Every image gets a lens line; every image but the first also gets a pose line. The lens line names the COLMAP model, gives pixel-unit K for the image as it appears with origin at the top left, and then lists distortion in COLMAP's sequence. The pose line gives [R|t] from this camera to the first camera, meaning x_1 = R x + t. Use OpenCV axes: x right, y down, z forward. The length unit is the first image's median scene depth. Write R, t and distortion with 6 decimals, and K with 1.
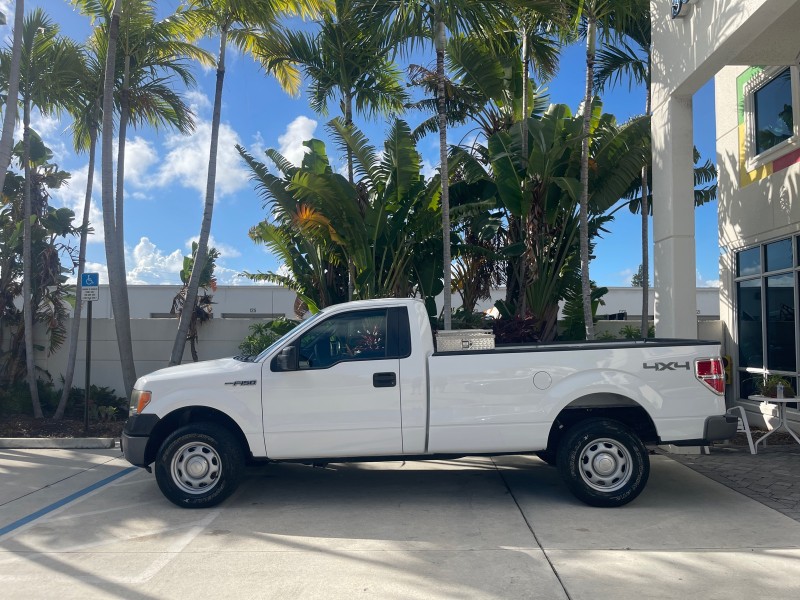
lens RADIAL K [[605.9, 0, 401.0], [0, 605.9, 303.8], [0, 0, 1]] dist [0.066489, -0.094085]
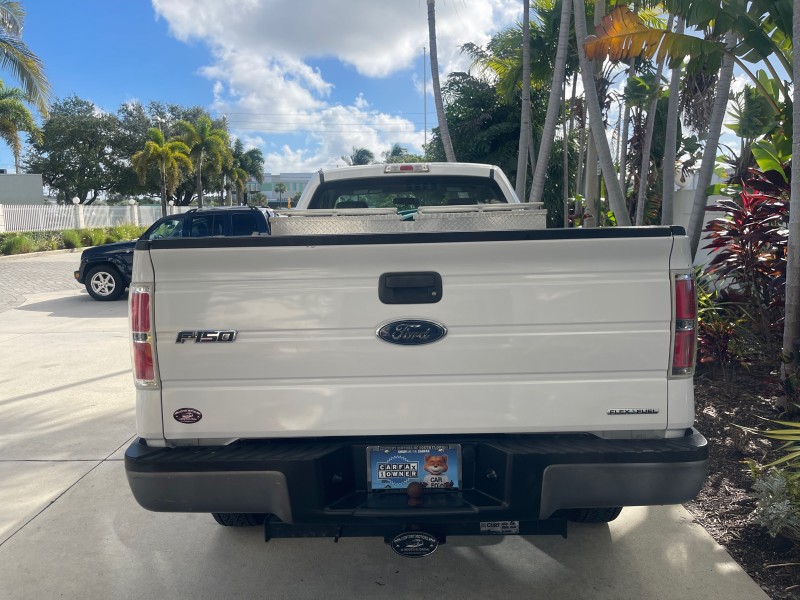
lens RADIAL K [[605.9, 0, 399.1], [0, 605.9, 306.2], [0, 0, 1]] dist [0.066489, -0.094085]
pose [[0.027487, 0.152294, -0.987953, 0.613343], [0.066306, 0.985872, 0.153818, 0.038416], [0.997421, -0.069735, 0.017000, 0.799478]]
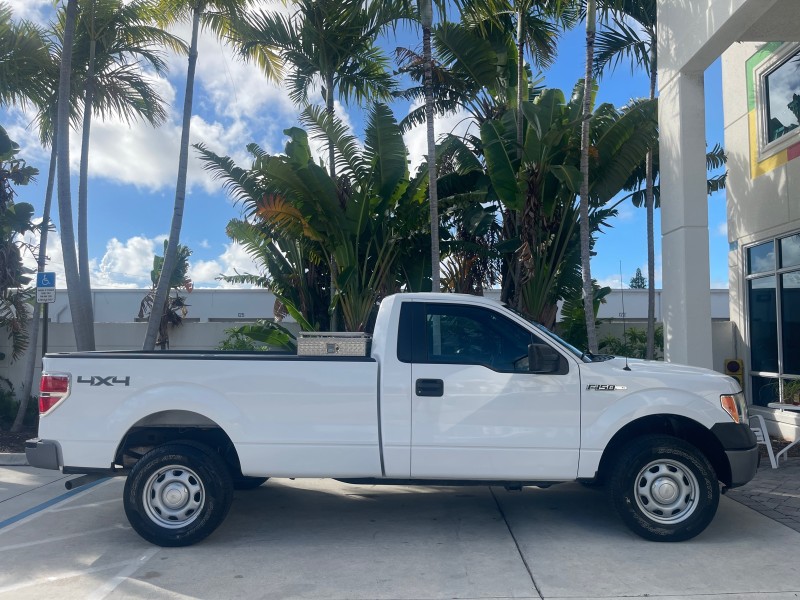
lens RADIAL K [[605.9, 0, 401.8], [0, 605.9, 304.1], [0, 0, 1]] dist [0.066489, -0.094085]
pose [[0.999975, -0.005039, 0.004980, 0.023528], [0.005079, 0.999956, -0.007907, 0.008463], [-0.004940, 0.007932, 0.999956, 0.099909]]
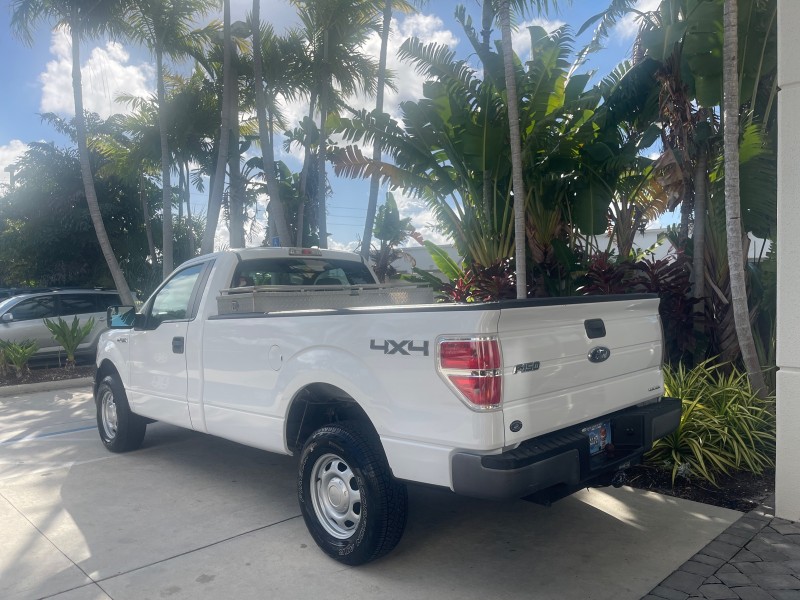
lens RADIAL K [[605.9, 0, 402.8], [0, 605.9, 302.6], [0, 0, 1]] dist [0.066489, -0.094085]
pose [[0.719631, 0.006805, -0.694324, 0.568220], [0.048379, 0.997030, 0.059914, 0.019606], [0.692670, -0.076707, 0.717164, 0.419152]]
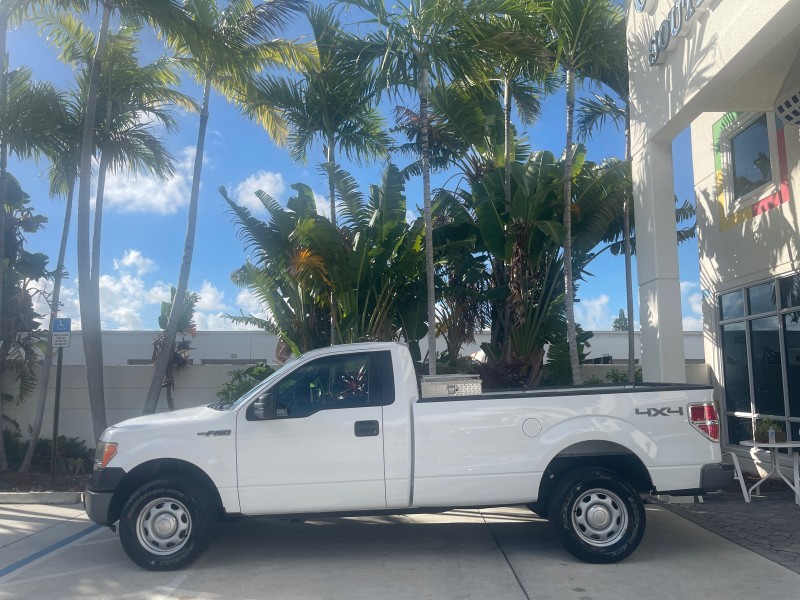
lens RADIAL K [[605.9, 0, 401.6], [0, 605.9, 302.3], [0, 0, 1]] dist [0.066489, -0.094085]
pose [[0.999609, -0.002321, 0.027879, 0.000837], [0.004435, 0.997097, -0.076013, 0.001045], [-0.027622, 0.076106, 0.996717, 0.024465]]
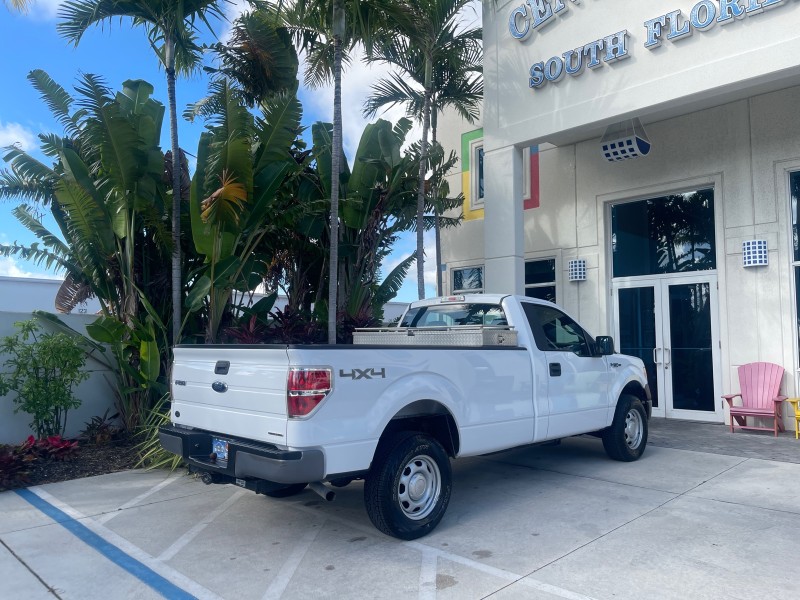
lens RADIAL K [[605.9, 0, 398.6], [0, 605.9, 303.4], [0, 0, 1]] dist [0.066489, -0.094085]
pose [[0.687498, 0.038467, 0.725167, -0.635820], [-0.030925, 0.999241, -0.023687, 0.026130], [-0.725528, -0.006141, 0.688165, 0.303454]]
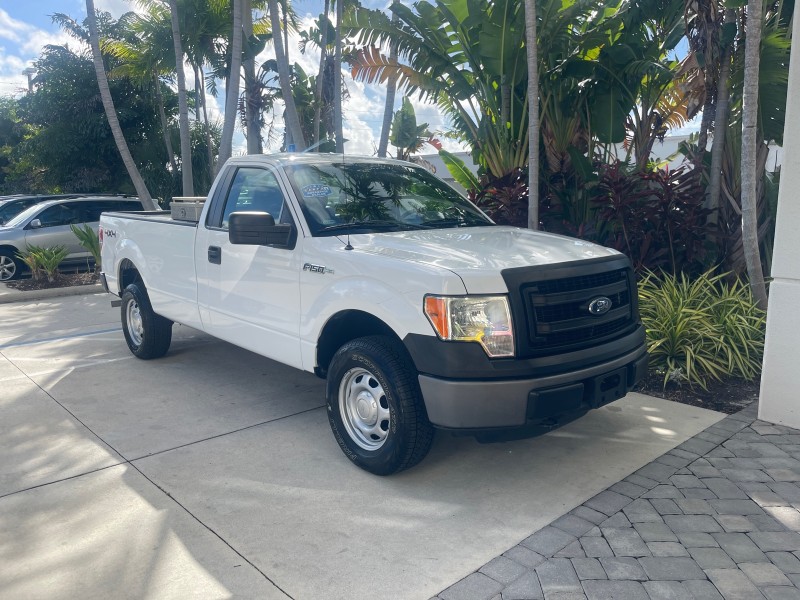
lens RADIAL K [[605.9, 0, 402.1], [0, 605.9, 302.2], [0, 0, 1]] dist [0.066489, -0.094085]
pose [[0.691881, 0.117082, -0.712455, 0.595103], [0.044929, 0.977870, 0.204331, 0.018057], [0.720612, -0.173382, 0.671310, 0.415255]]
